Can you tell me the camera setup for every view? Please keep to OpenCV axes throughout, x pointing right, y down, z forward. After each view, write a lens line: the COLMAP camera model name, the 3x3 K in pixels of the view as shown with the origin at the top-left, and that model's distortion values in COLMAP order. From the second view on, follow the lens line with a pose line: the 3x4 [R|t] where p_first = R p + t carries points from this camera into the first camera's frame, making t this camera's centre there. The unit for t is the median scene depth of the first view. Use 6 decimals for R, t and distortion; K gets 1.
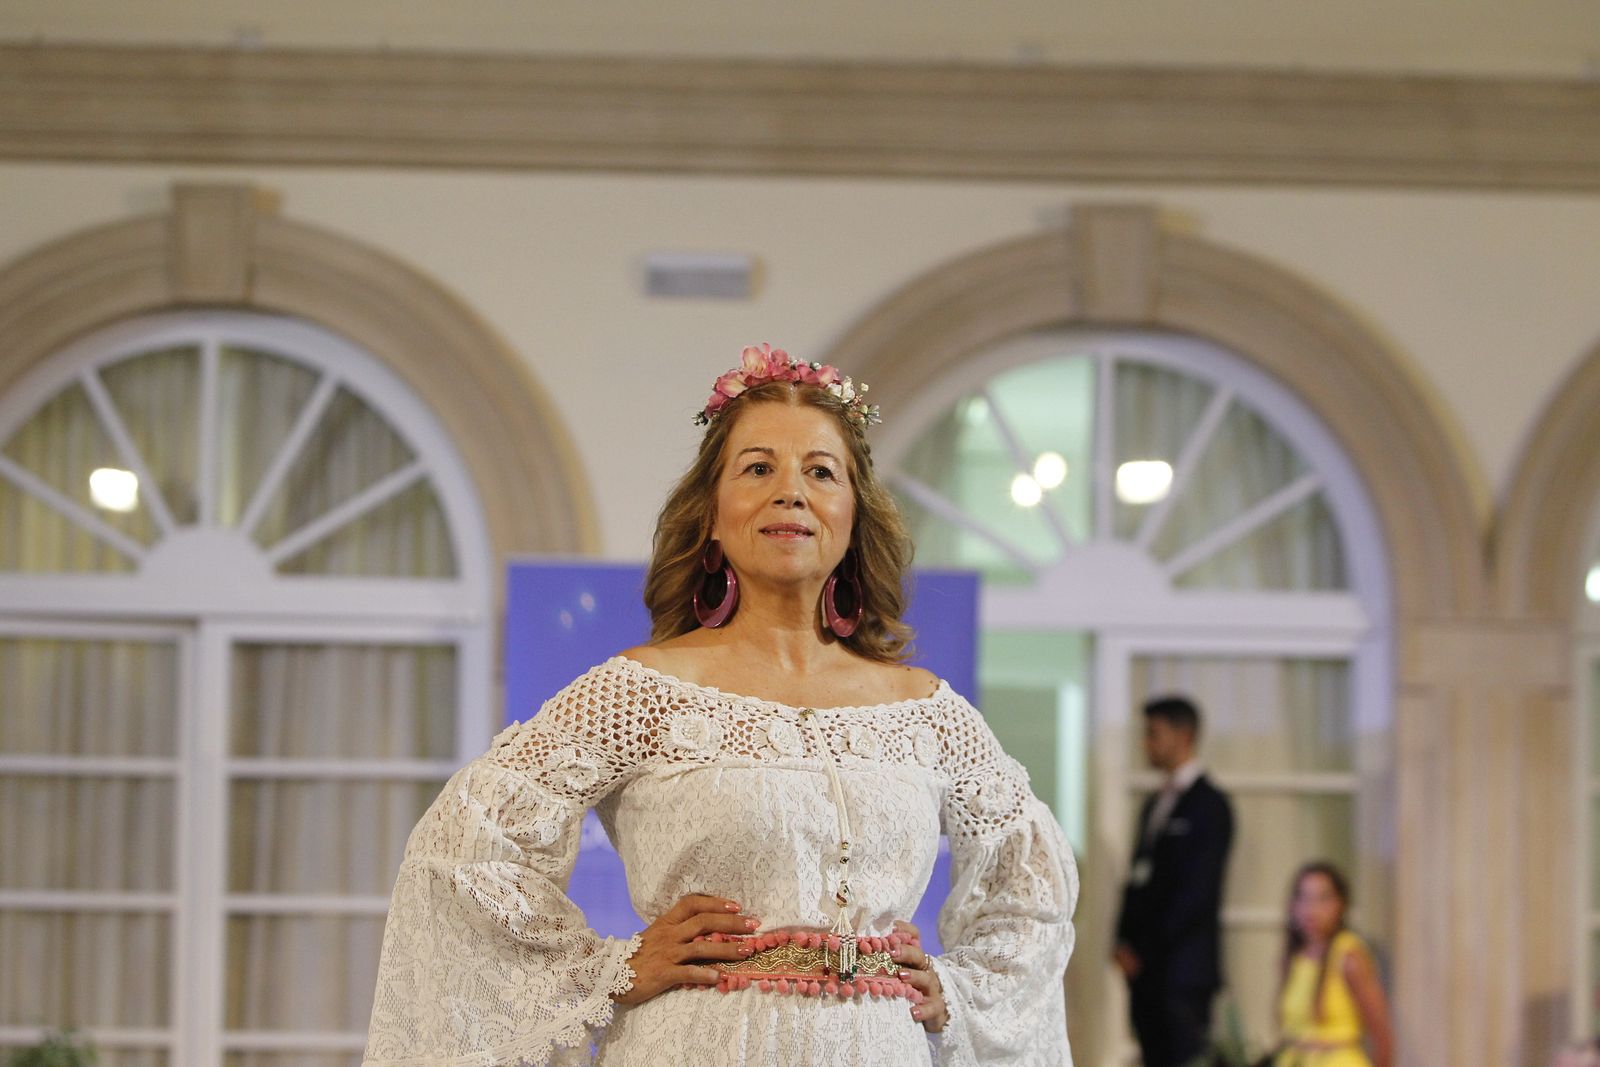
lens RADIAL K [[5978.0, 0, 803.7], [0, 5978.0, 541.6], [0, 0, 1]] dist [0.072050, 0.000000]
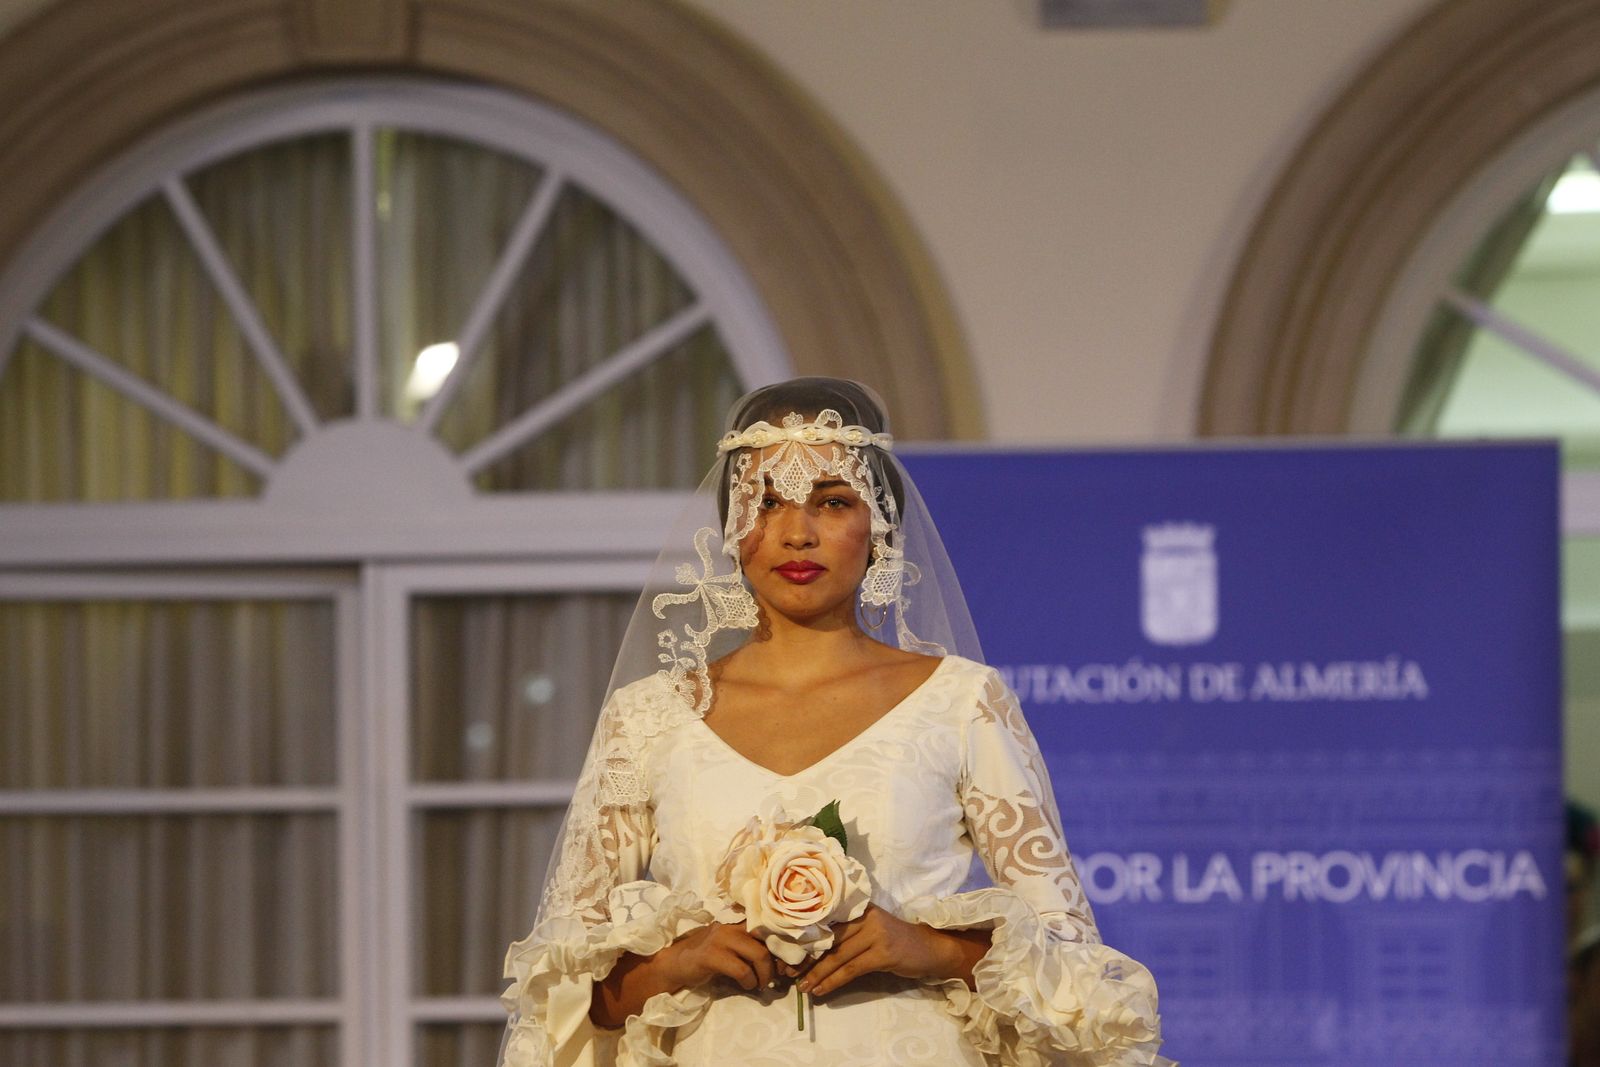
lens RADIAL K [[6987.7, 0, 801.8], [0, 6987.7, 535.8], [0, 0, 1]] dist [0.333081, 0.000000]
pose [[0.998255, -0.034260, -0.048092, -0.018272], [0.035752, 0.998894, 0.030524, -0.011088], [0.046993, -0.032190, 0.998376, 0.257243]]
